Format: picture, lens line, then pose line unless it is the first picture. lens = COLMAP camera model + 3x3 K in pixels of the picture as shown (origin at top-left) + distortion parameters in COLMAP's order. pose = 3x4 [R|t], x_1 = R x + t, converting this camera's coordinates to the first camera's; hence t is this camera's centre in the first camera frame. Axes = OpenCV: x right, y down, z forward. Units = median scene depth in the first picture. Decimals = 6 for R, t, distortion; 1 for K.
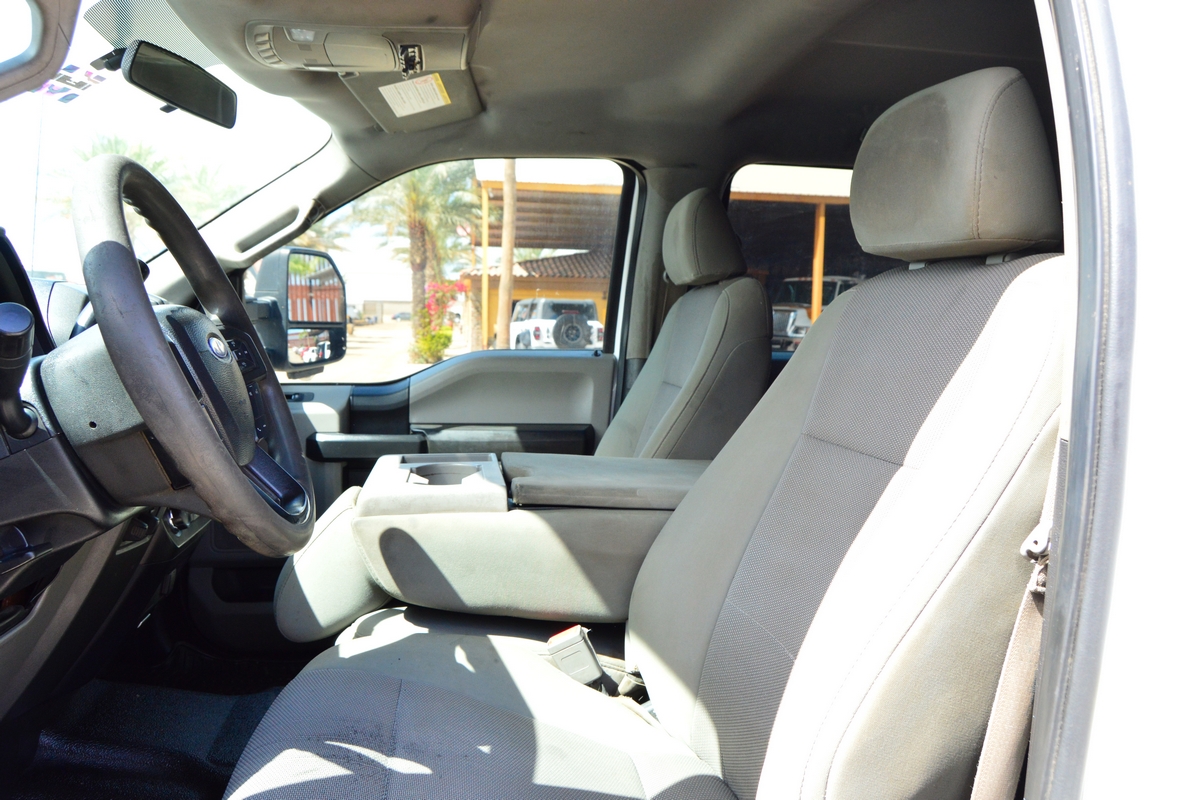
lens RADIAL K [[928.5, 0, 607.4], [0, 928.5, 395.6], [0, 0, 1]] dist [-0.009494, -0.002503]
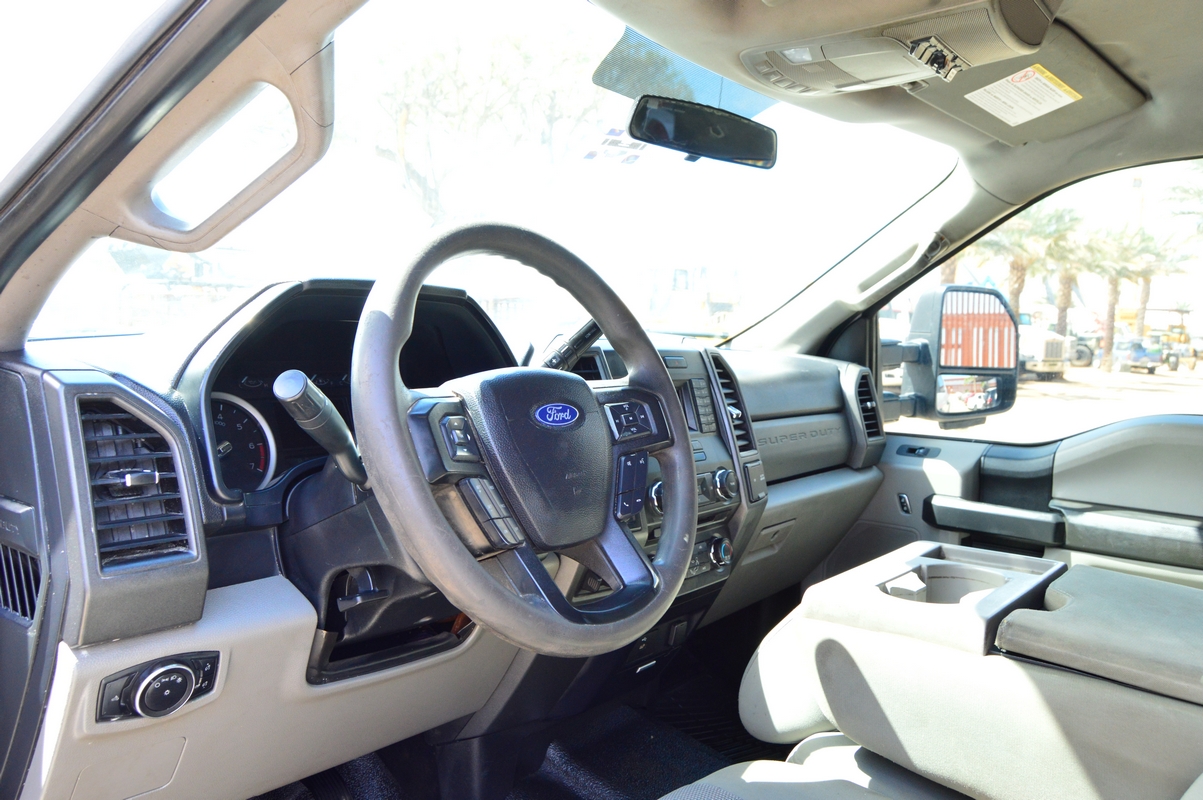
lens RADIAL K [[928.5, 0, 607.8], [0, 928.5, 398.4], [0, 0, 1]] dist [-0.009494, -0.002503]
pose [[0.670491, 0.059018, -0.739566, 0.124423], [-0.079891, 0.996778, 0.007115, -0.032039], [0.737604, 0.054314, 0.673046, 0.165837]]
